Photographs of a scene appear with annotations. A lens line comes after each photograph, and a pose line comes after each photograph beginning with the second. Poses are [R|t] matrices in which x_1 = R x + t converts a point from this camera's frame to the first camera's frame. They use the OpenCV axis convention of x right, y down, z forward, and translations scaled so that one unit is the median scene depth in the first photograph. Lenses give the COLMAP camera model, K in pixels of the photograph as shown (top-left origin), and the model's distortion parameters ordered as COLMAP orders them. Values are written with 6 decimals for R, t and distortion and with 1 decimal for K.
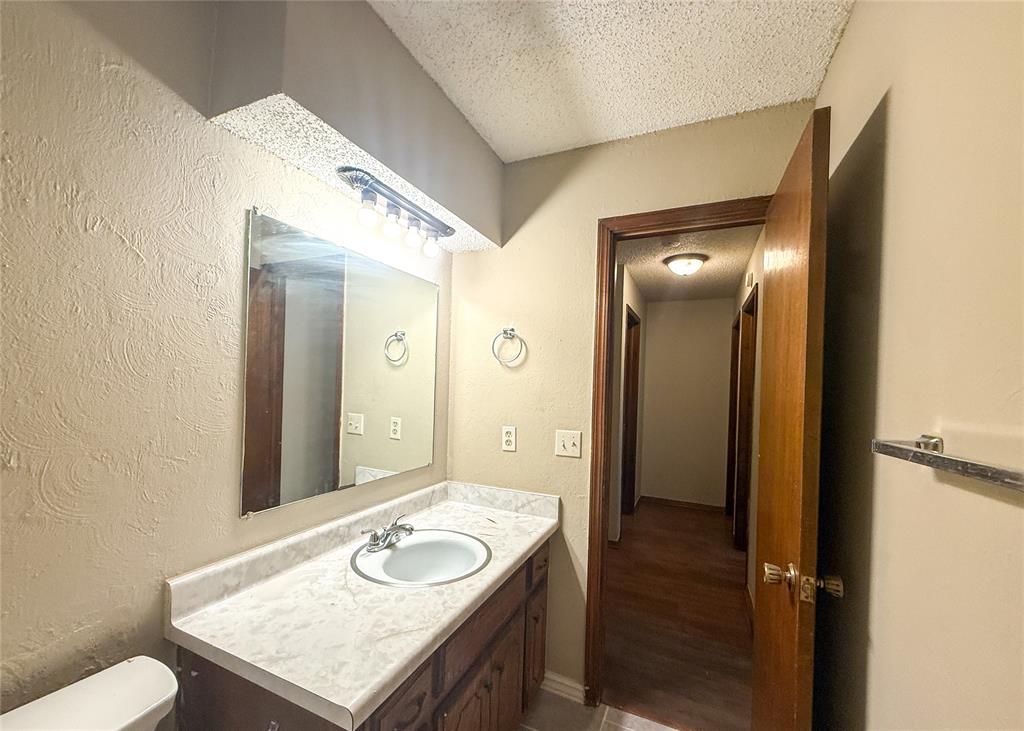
lens RADIAL K [[411.6, 0, 509.5], [0, 411.6, 383.8], [0, 0, 1]] dist [0.000410, -0.000258]
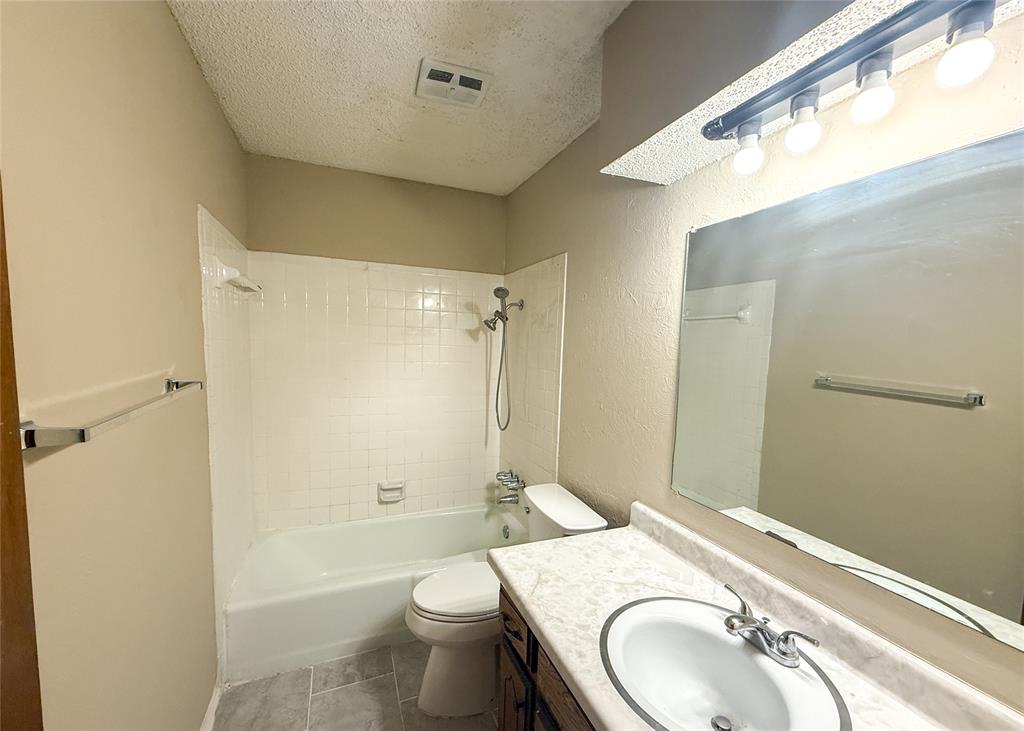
lens RADIAL K [[411.6, 0, 509.5], [0, 411.6, 383.8], [0, 0, 1]] dist [0.000410, -0.000258]
pose [[-0.685952, 0.018010, -0.727424, 0.568218], [-0.053139, 0.995784, 0.074764, -0.055719], [0.725704, 0.089939, -0.682103, 1.466786]]
